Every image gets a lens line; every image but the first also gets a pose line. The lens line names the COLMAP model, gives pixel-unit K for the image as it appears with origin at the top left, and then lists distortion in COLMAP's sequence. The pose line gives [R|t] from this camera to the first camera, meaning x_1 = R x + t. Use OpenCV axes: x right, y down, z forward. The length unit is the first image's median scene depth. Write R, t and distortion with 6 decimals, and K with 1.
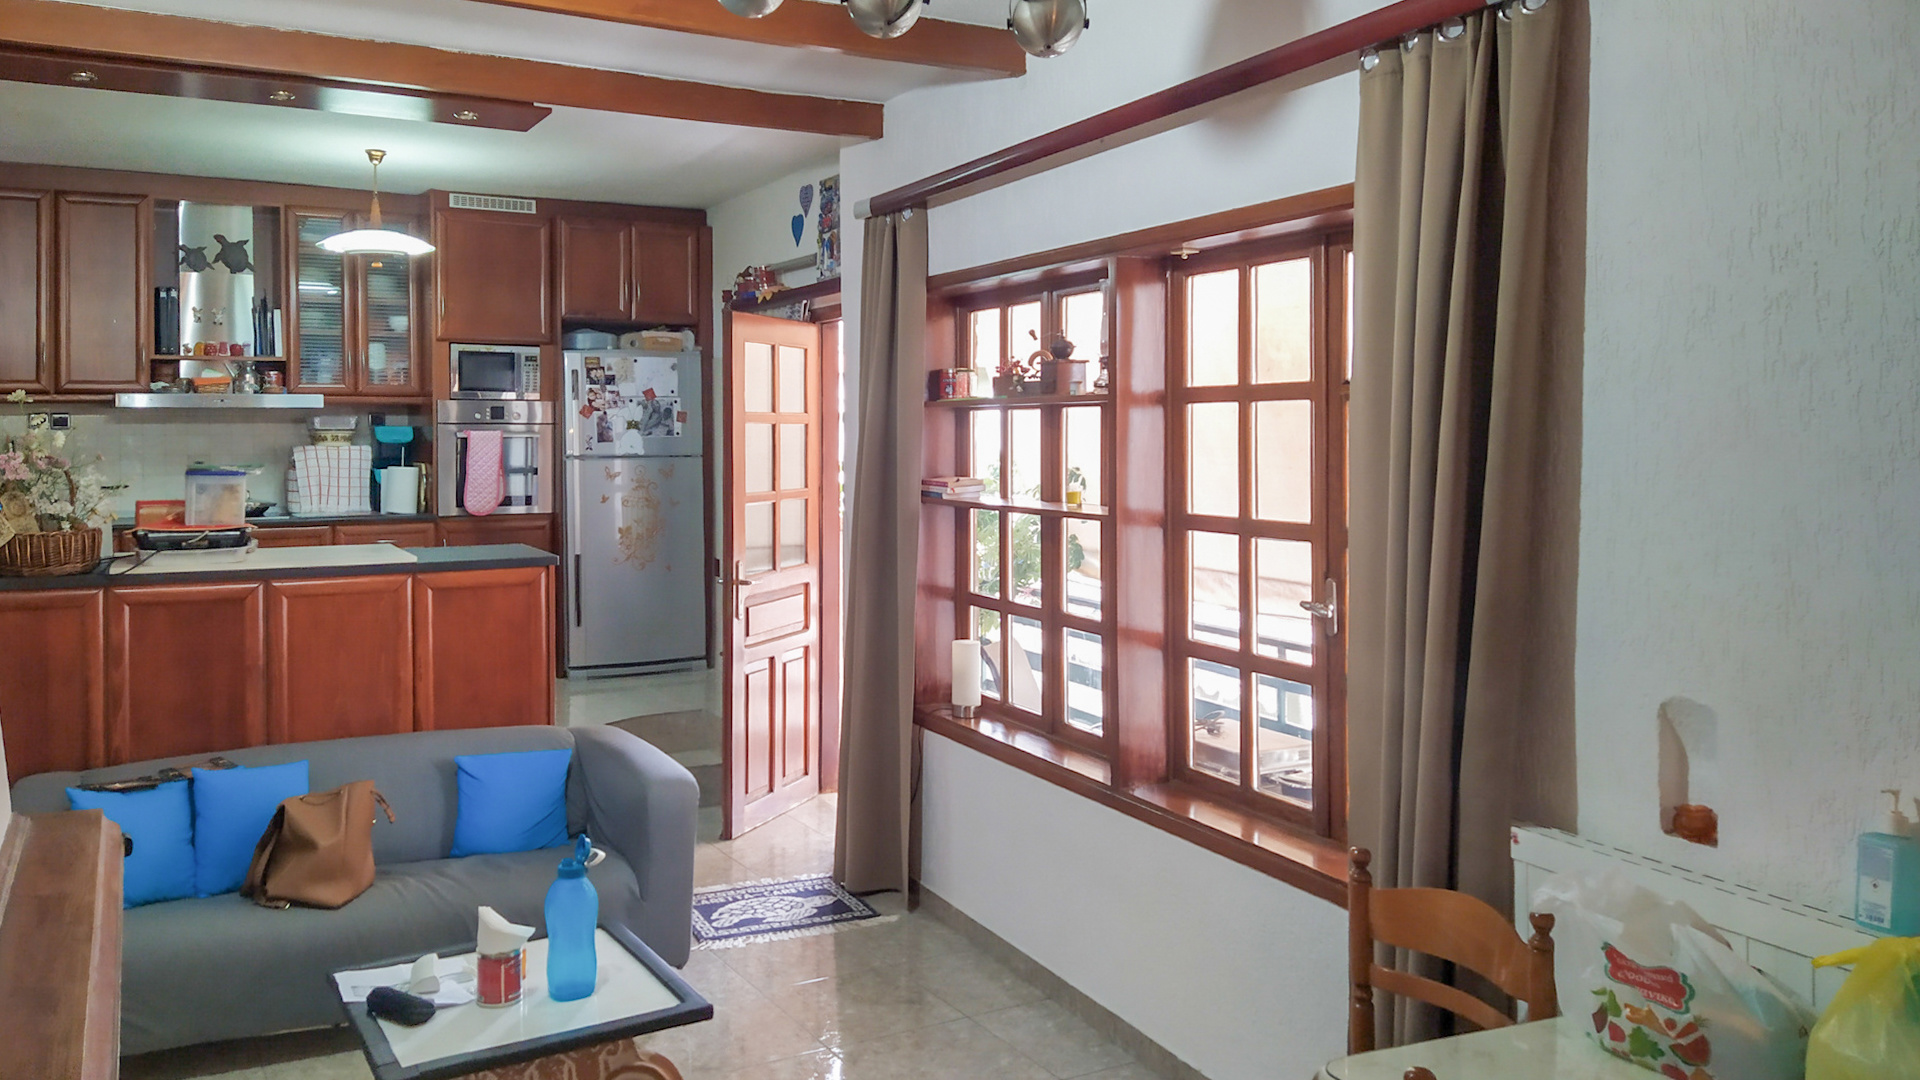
lens RADIAL K [[1461.5, 0, 953.1], [0, 1461.5, 451.8], [0, 0, 1]] dist [-0.000106, -0.001861]
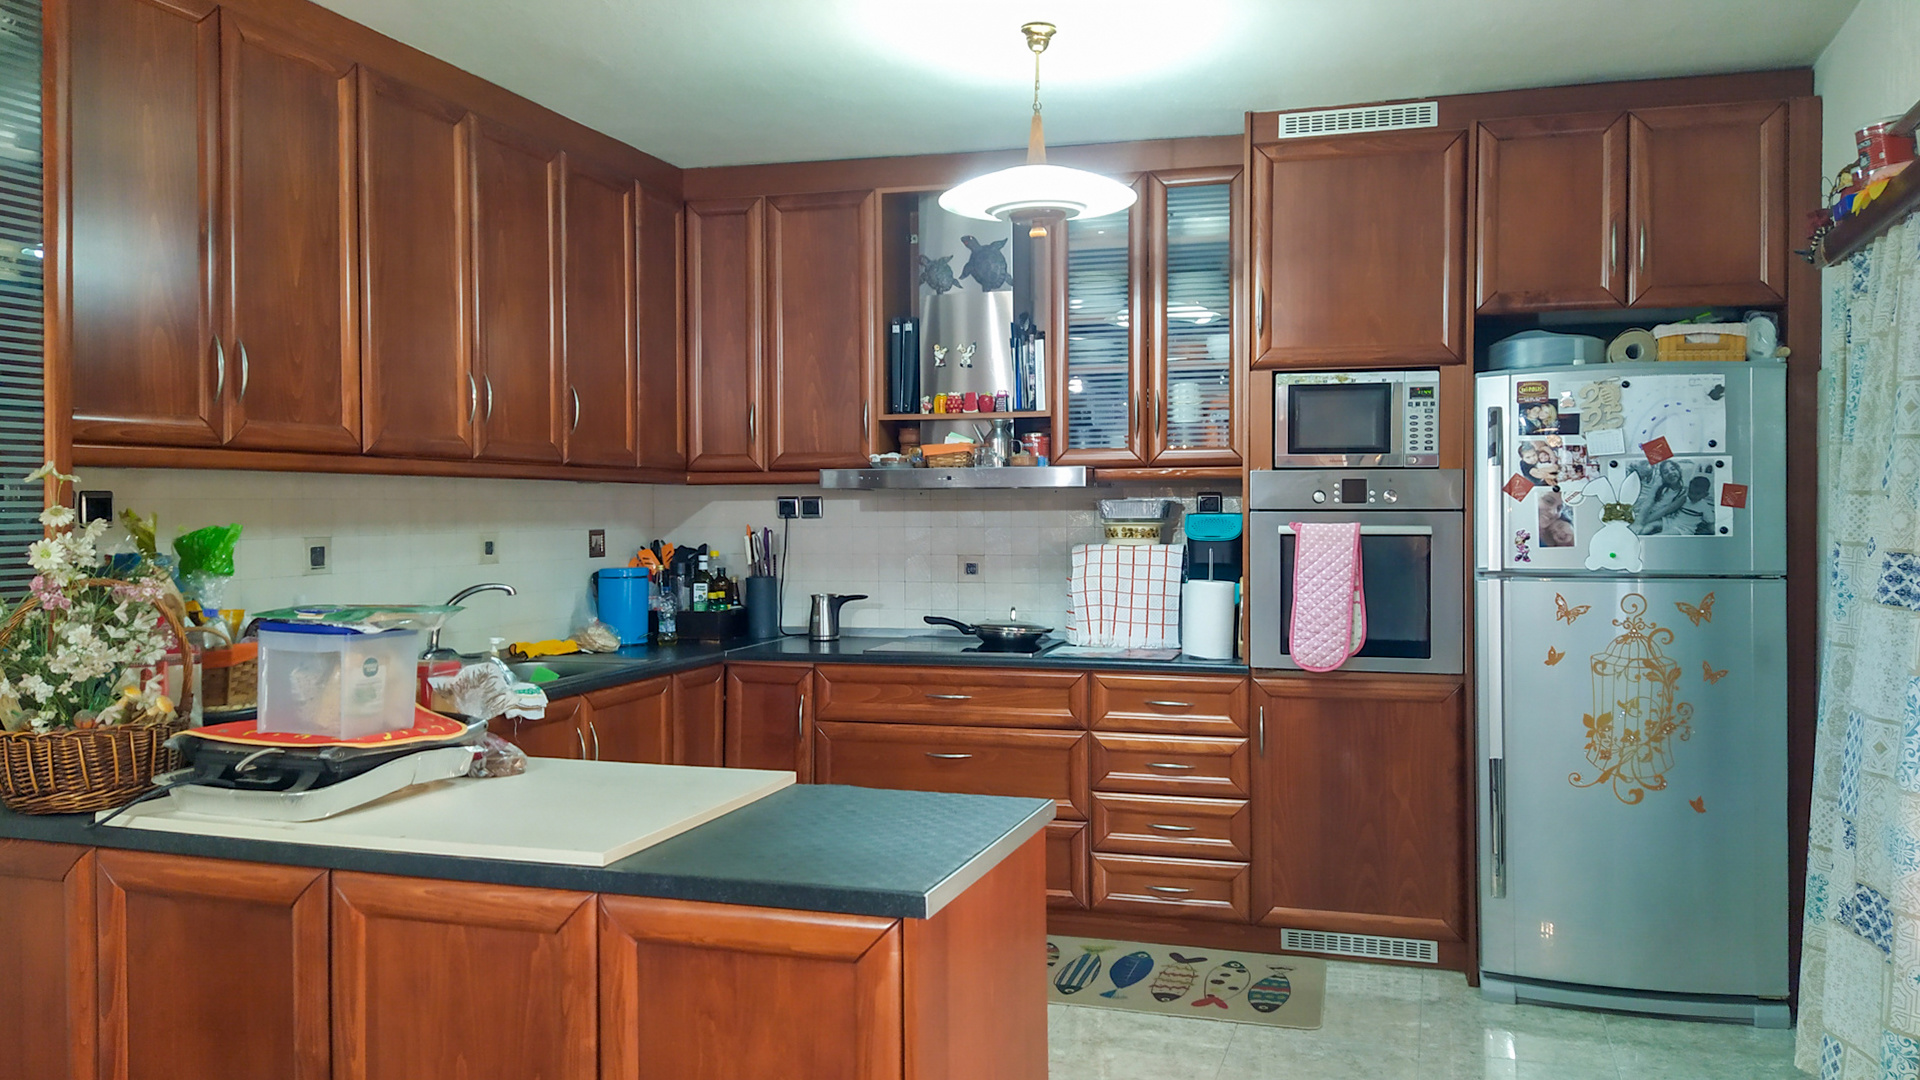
lens RADIAL K [[1448.8, 0, 954.4], [0, 1448.8, 524.0], [0, 0, 1]] dist [0.127528, -0.198313]
pose [[0.677785, 0.007502, -0.735222, -0.001401], [-0.009578, 0.999953, 0.001374, -0.013417], [0.735198, 0.006110, 0.677825, 0.508633]]
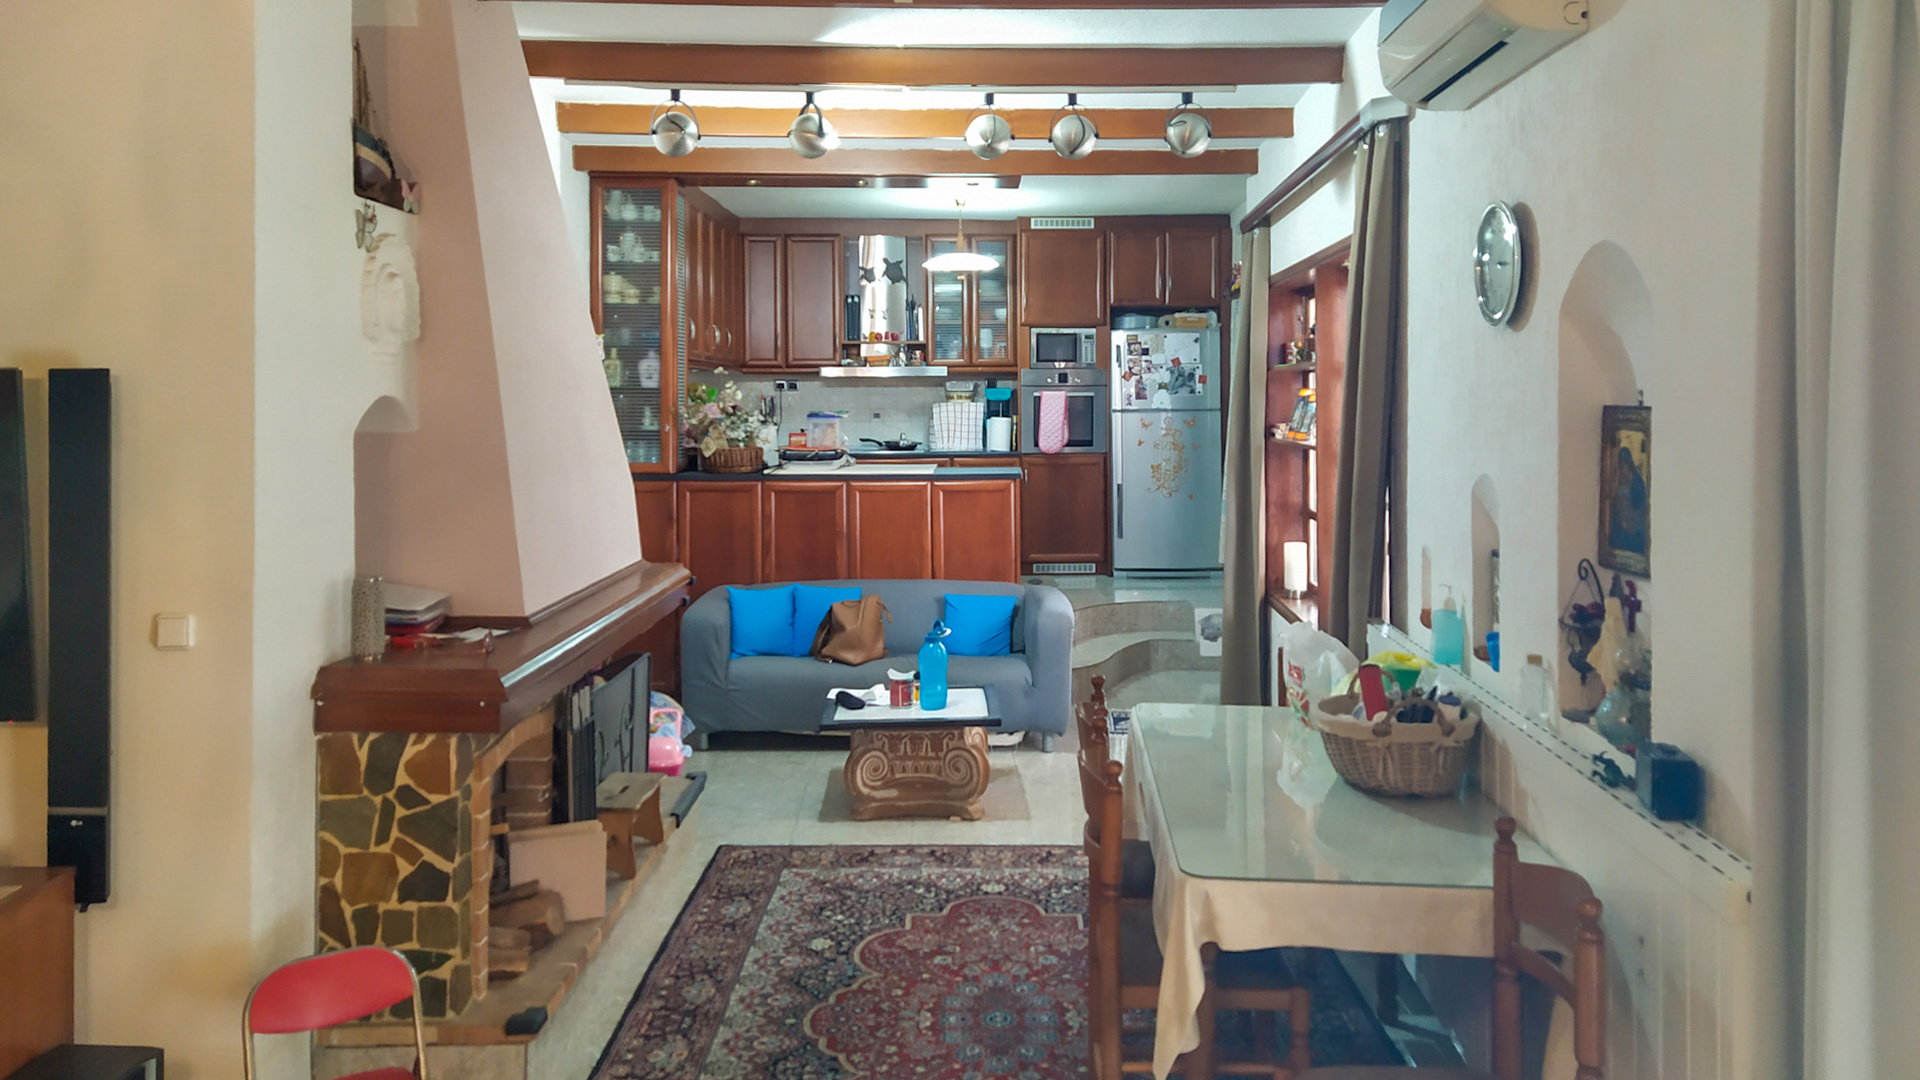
lens RADIAL K [[1494.2, 0, 989.4], [0, 1494.2, 421.5], [0, 0, 1]] dist [0.084663, -0.099748]
pose [[0.875930, 0.004569, -0.482417, 0.298896], [-0.002603, 0.999985, 0.004745, 0.007463], [0.482431, -0.002901, 0.875929, -0.248849]]
